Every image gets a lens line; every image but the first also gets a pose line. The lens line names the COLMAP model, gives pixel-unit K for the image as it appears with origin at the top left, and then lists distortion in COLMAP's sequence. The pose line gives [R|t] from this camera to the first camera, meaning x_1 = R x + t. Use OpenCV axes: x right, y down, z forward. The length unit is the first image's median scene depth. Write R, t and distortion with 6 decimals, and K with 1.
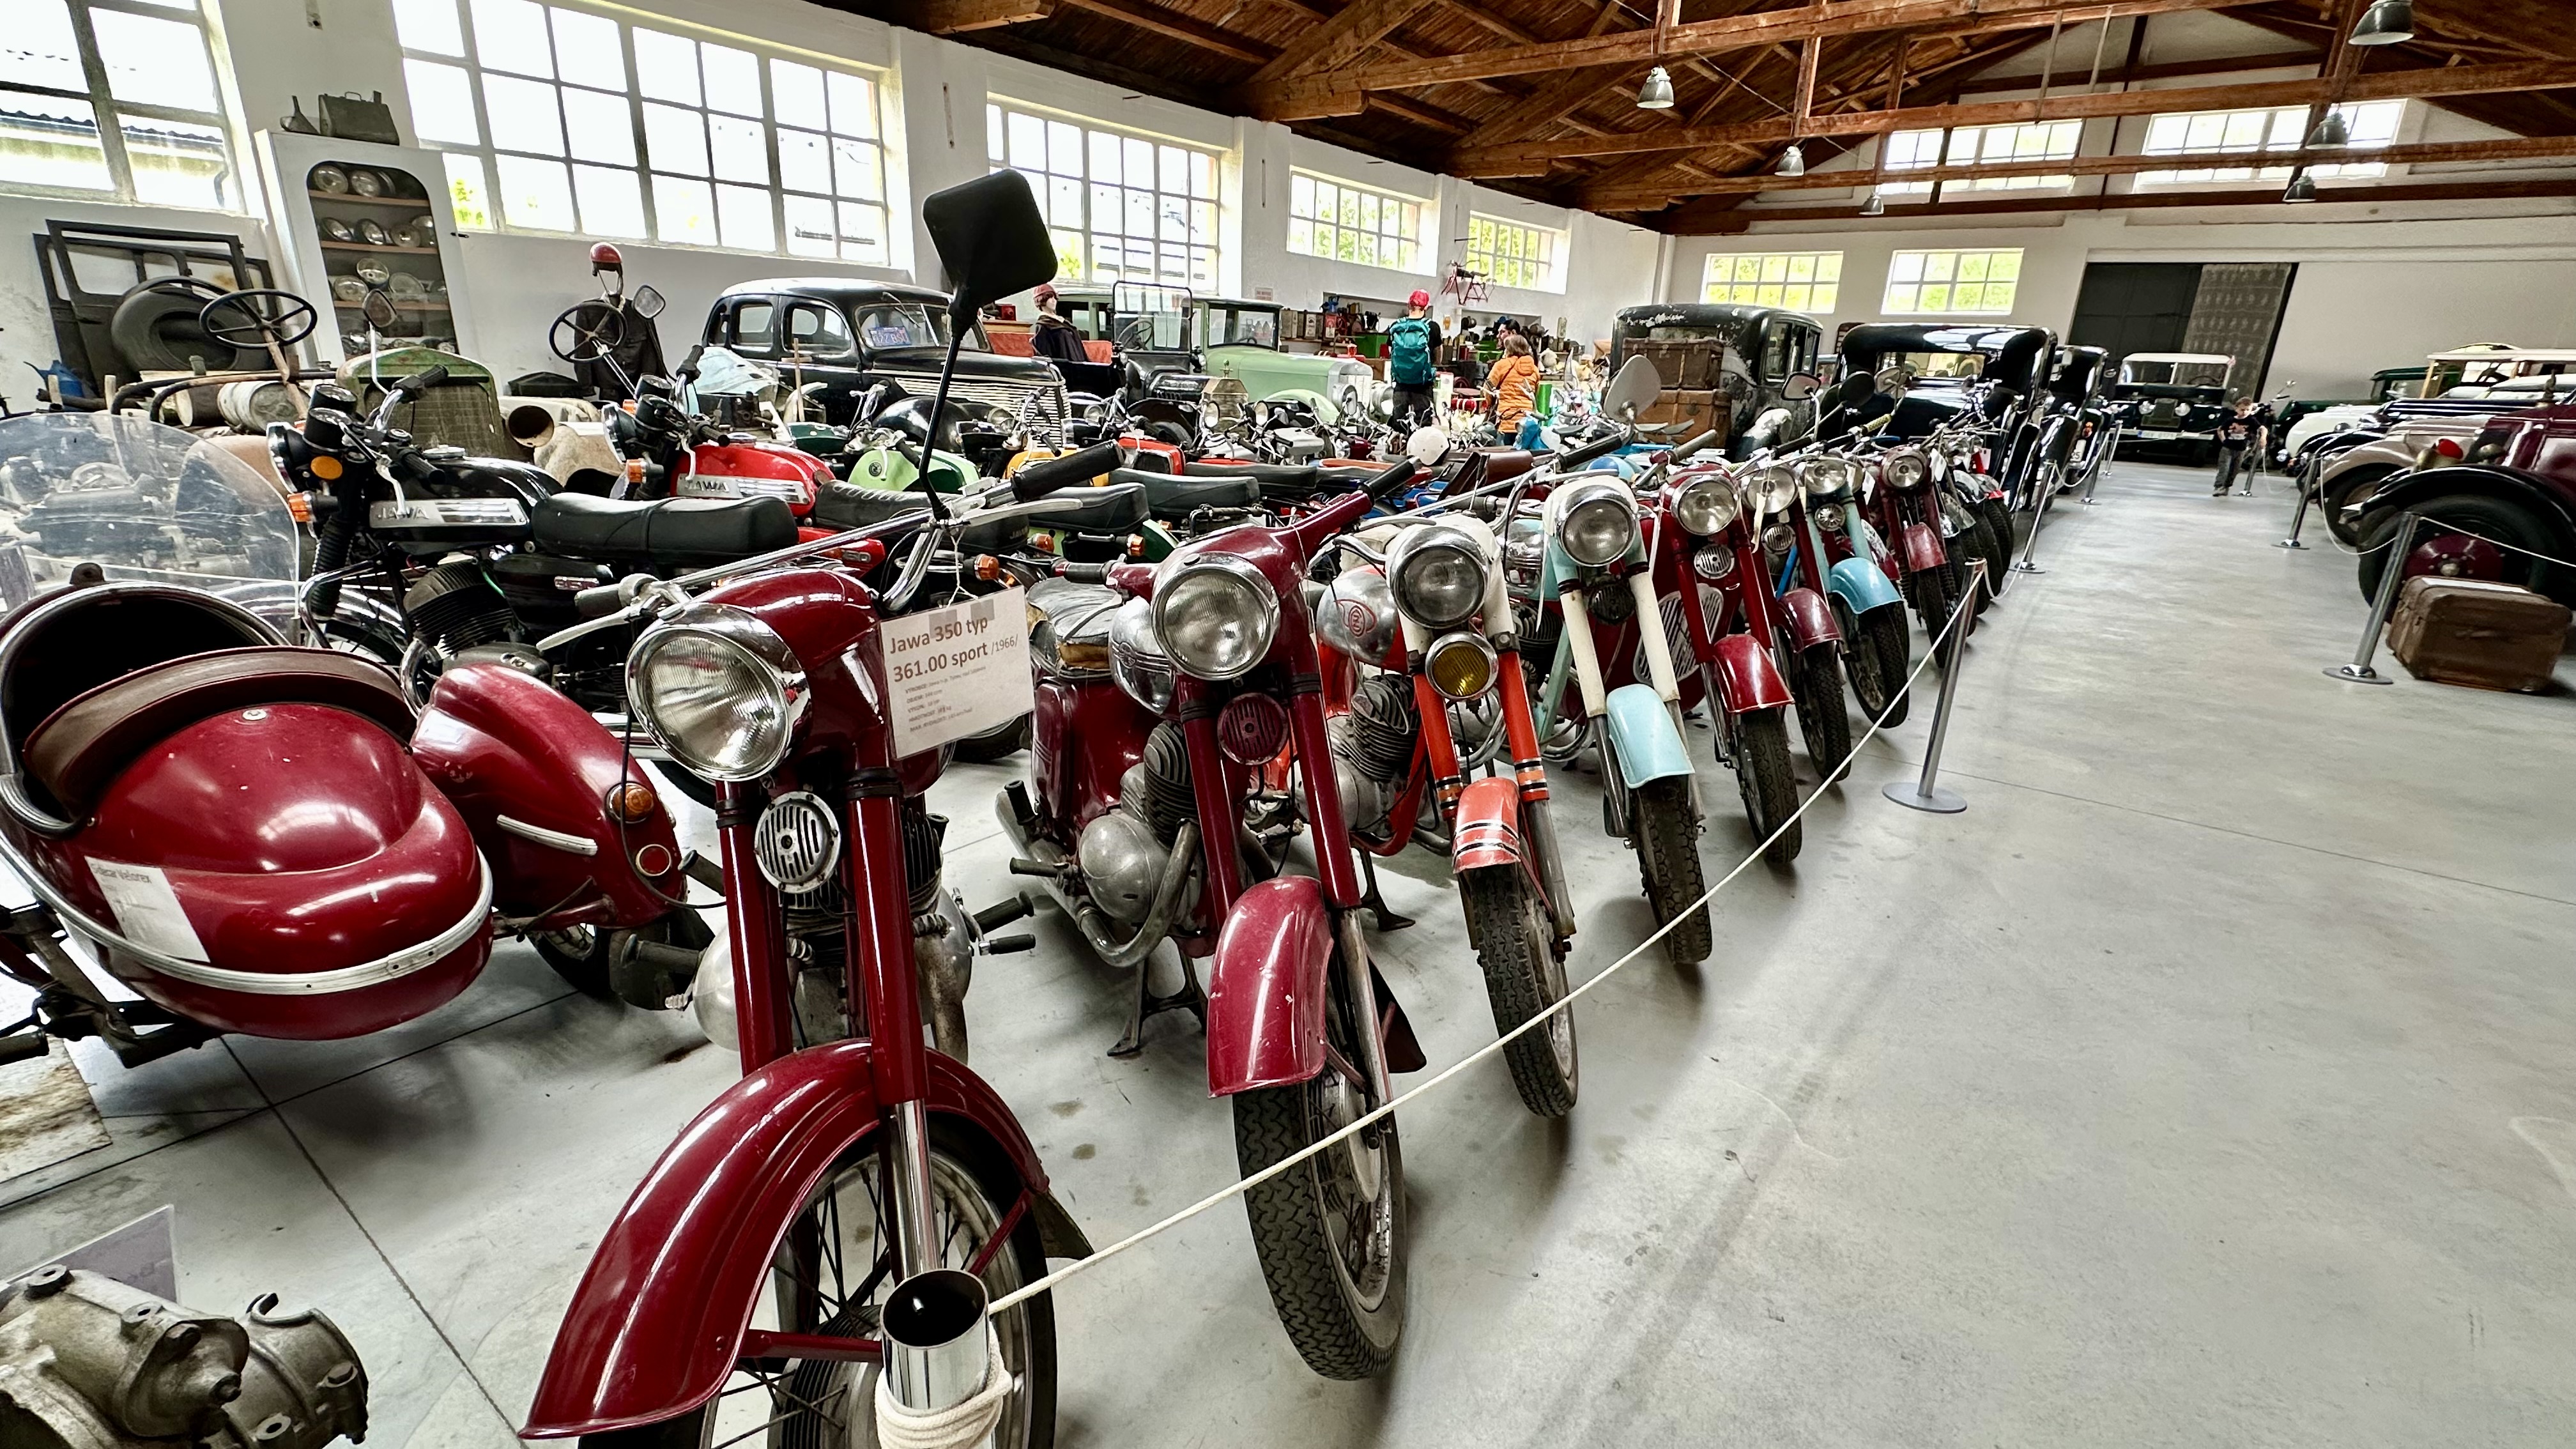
lens RADIAL K [[1185.0, 0, 1288.0], [0, 1185.0, 724.5], [0, 0, 1]] dist [-0.016612, 0.000238]
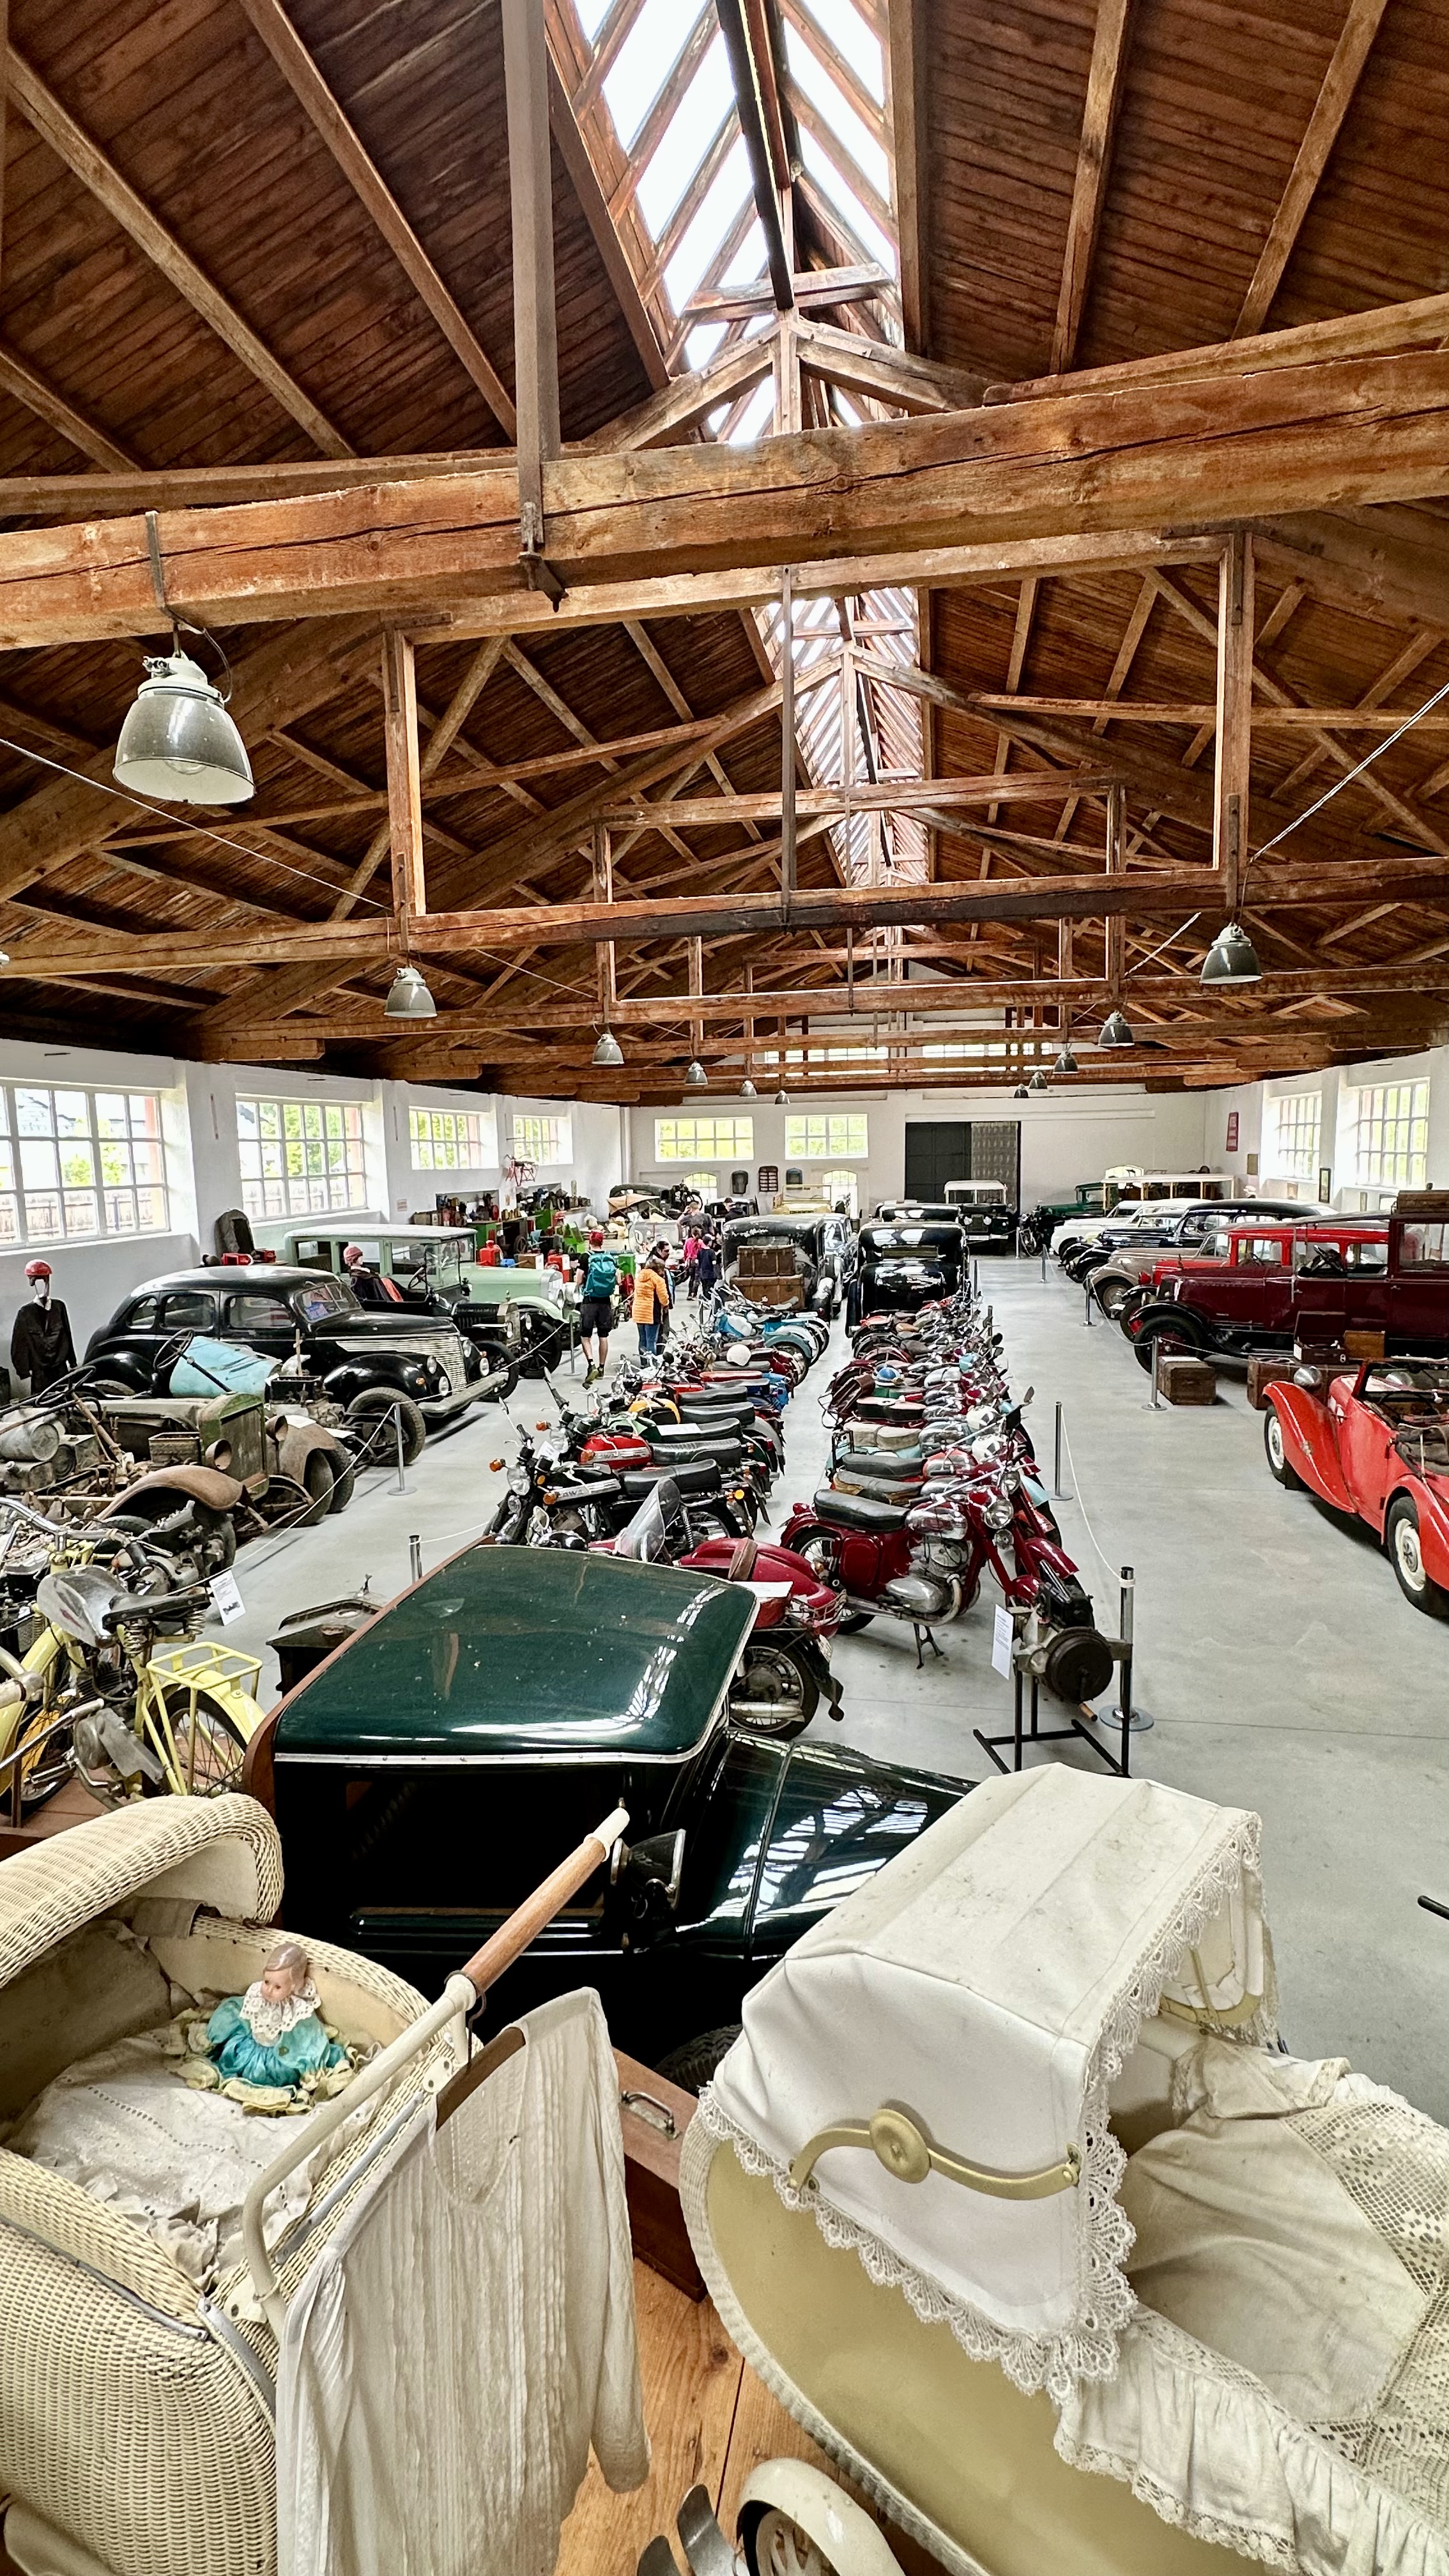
lens RADIAL K [[1123.9, 0, 724.5], [0, 1123.9, 1288.0], [0, 0, 1]] dist [0.014016, 0.000105]
pose [[0.895994, -0.110912, 0.429992, -0.223099], [0.187069, 0.972468, -0.138965, -0.034211], [-0.402741, 0.204950, 0.892074, -0.199454]]
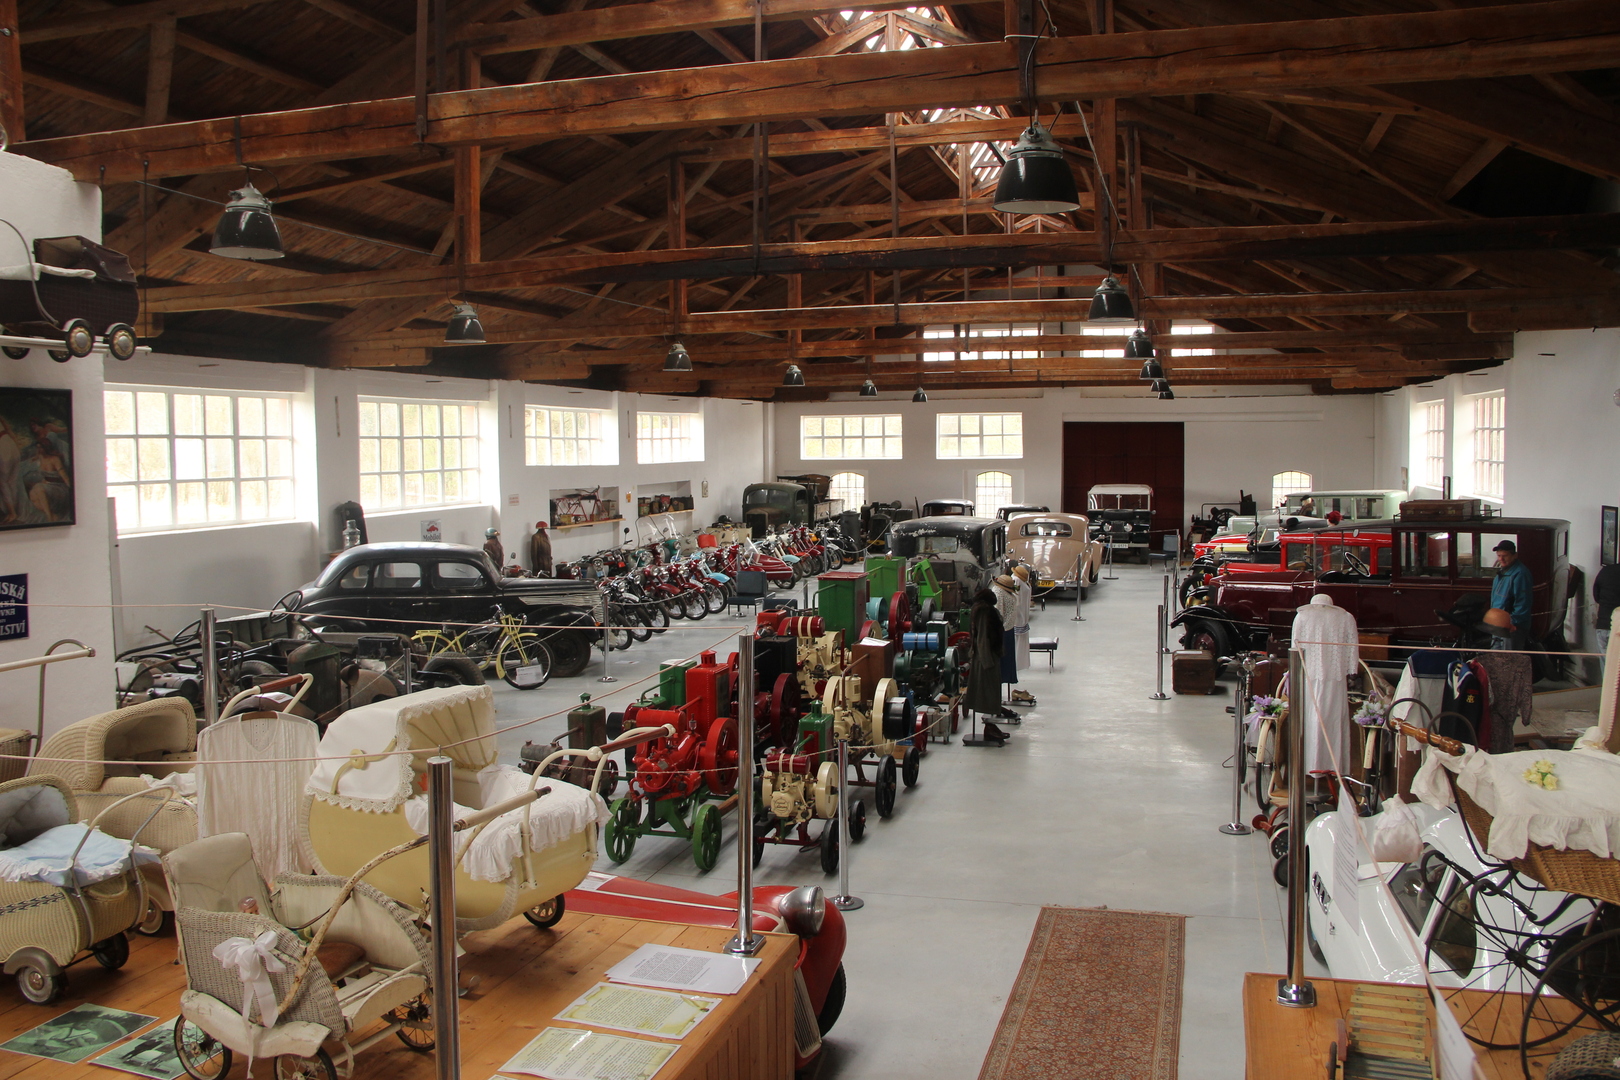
lens RADIAL K [[1315.3, 0, 810.0], [0, 1315.3, 540.0], [0, 0, 1]] dist [-0.070158, -0.001229]
pose [[0.939946, -0.070200, 0.334025, -0.186594], [0.145295, 0.967820, -0.205458, 0.034793], [-0.308853, 0.241652, 0.919899, -0.421930]]
